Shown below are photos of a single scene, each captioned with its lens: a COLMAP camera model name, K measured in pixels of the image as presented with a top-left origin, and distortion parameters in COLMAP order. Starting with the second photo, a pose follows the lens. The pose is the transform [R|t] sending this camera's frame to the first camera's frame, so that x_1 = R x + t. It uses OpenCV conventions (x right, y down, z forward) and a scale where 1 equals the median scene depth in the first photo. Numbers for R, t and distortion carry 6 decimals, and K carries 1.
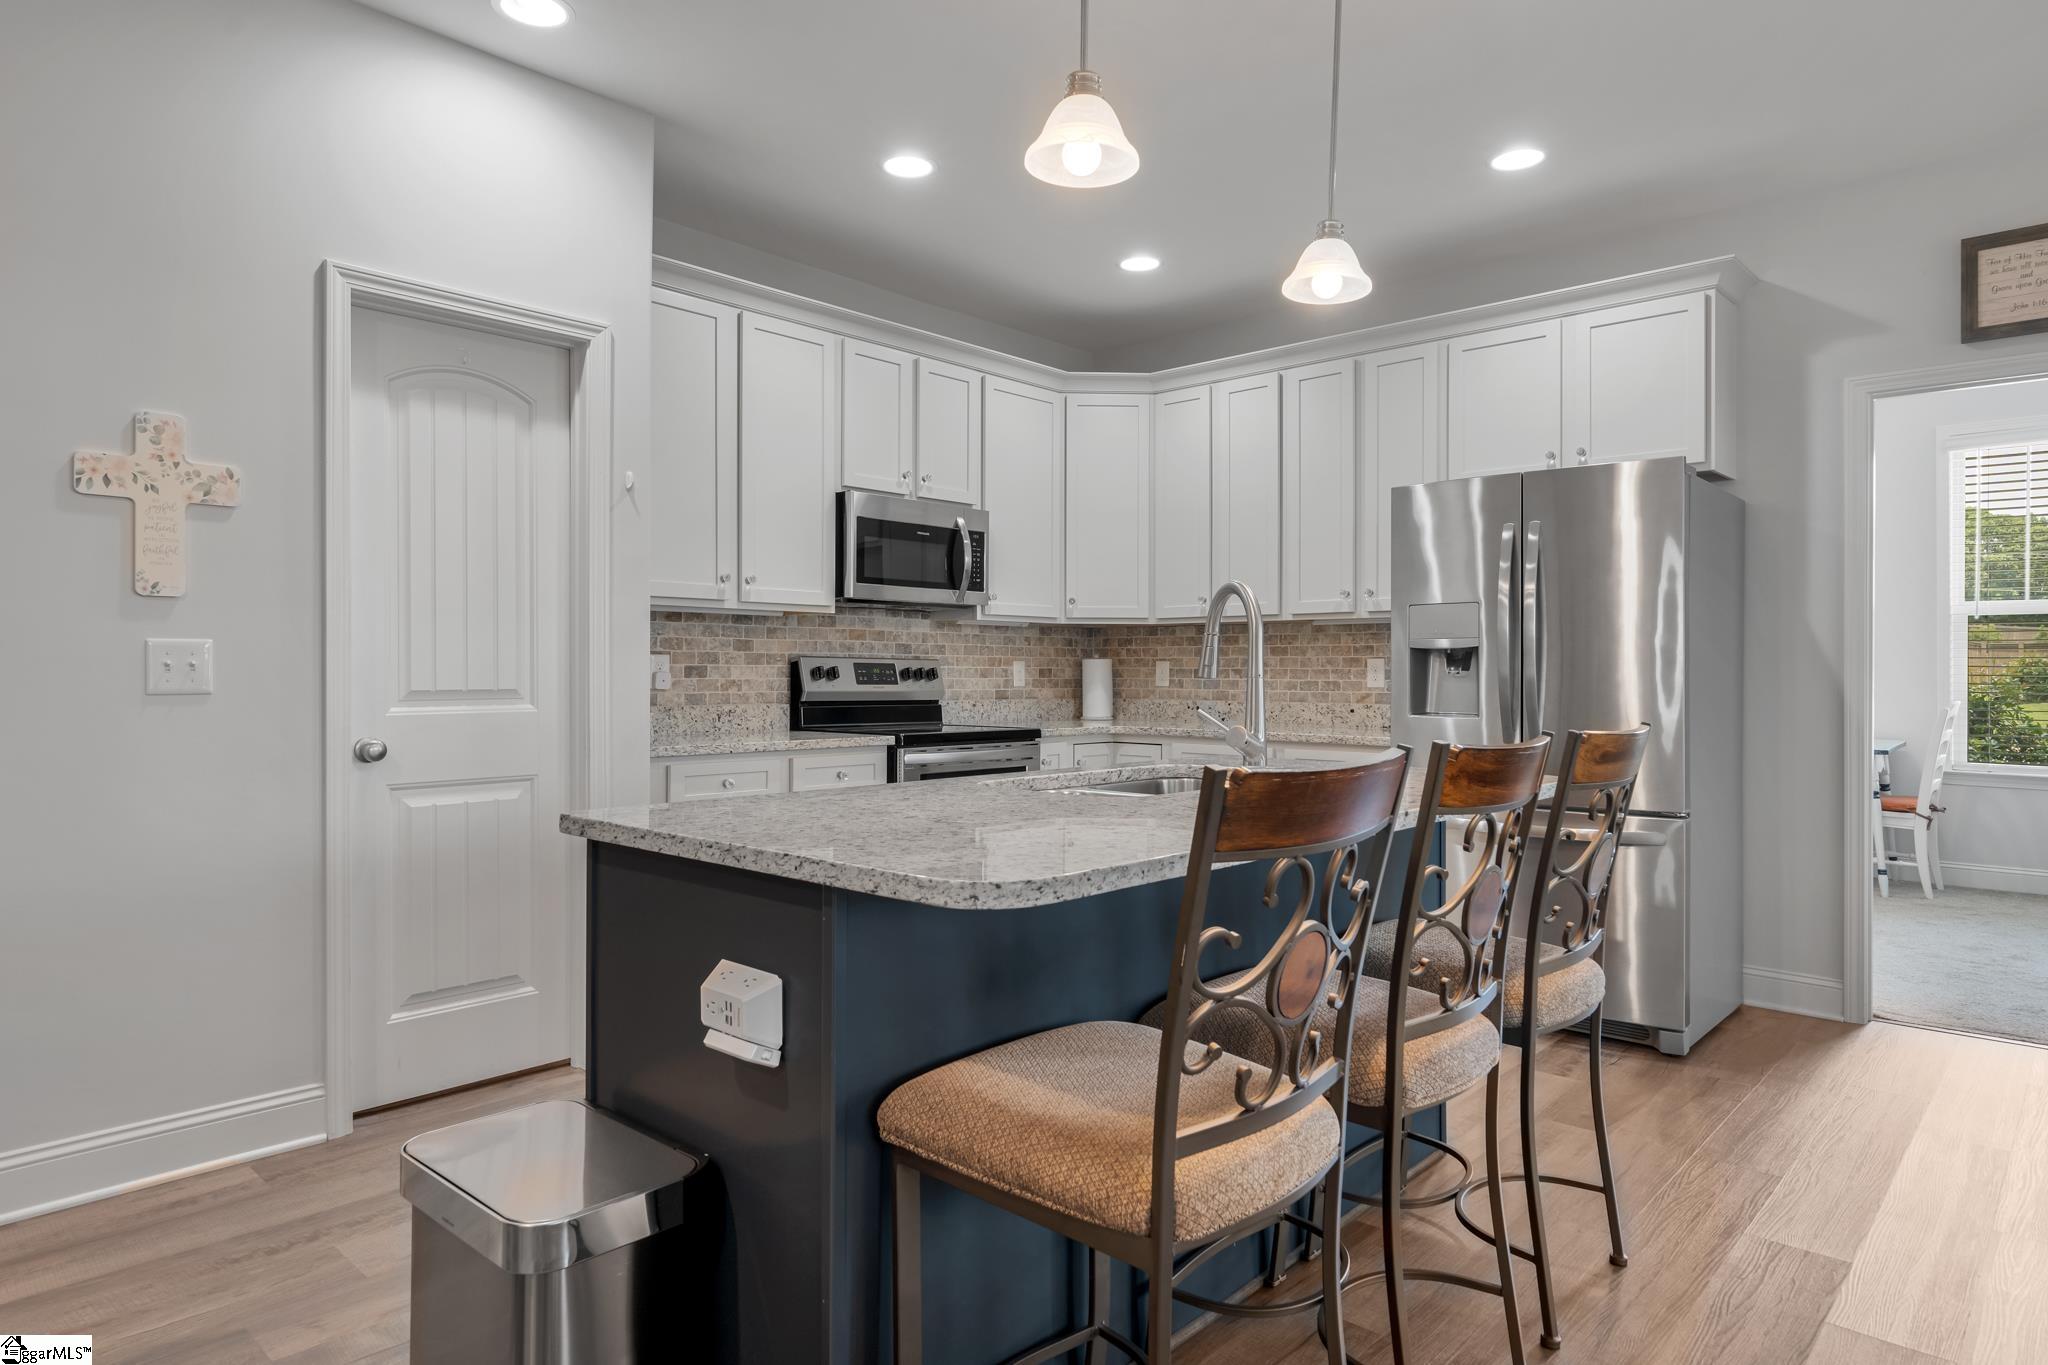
lens RADIAL K [[1180.0, 0, 1034.4], [0, 1180.0, 679.1], [0, 0, 1]] dist [-0.001476, -0.000510]
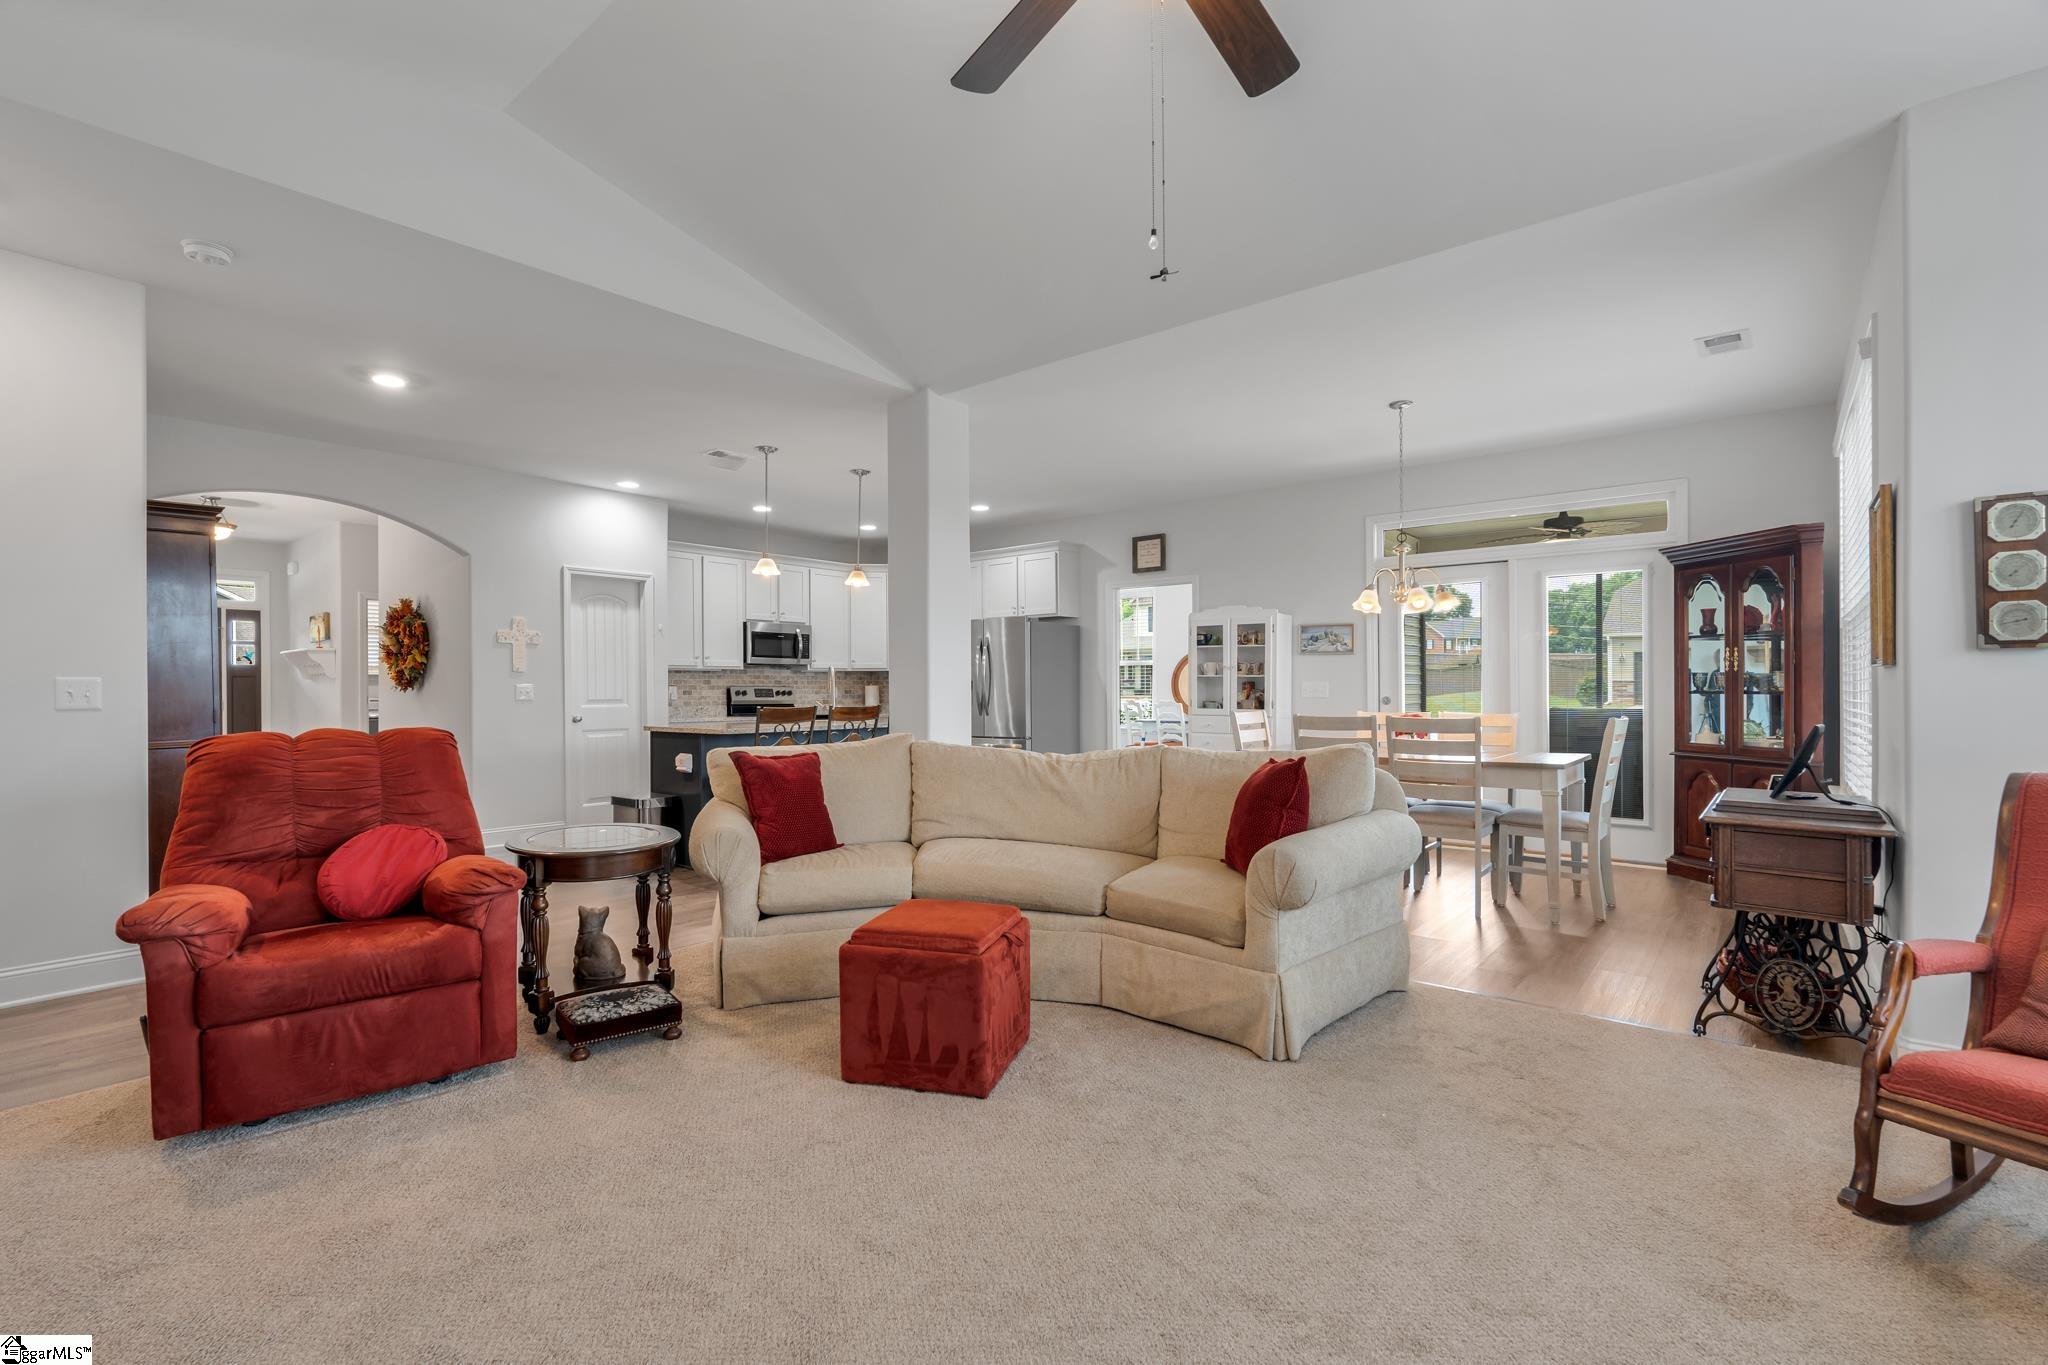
lens RADIAL K [[923.7, 0, 1026.8], [0, 923.7, 693.9], [0, 0, 1]] dist [0.002015, -0.000147]
pose [[0.999019, -0.010009, 0.043144, 0.345227], [0.010159, 0.999943, -0.003252, 0.009439], [-0.043109, 0.003687, 0.999064, -0.987222]]
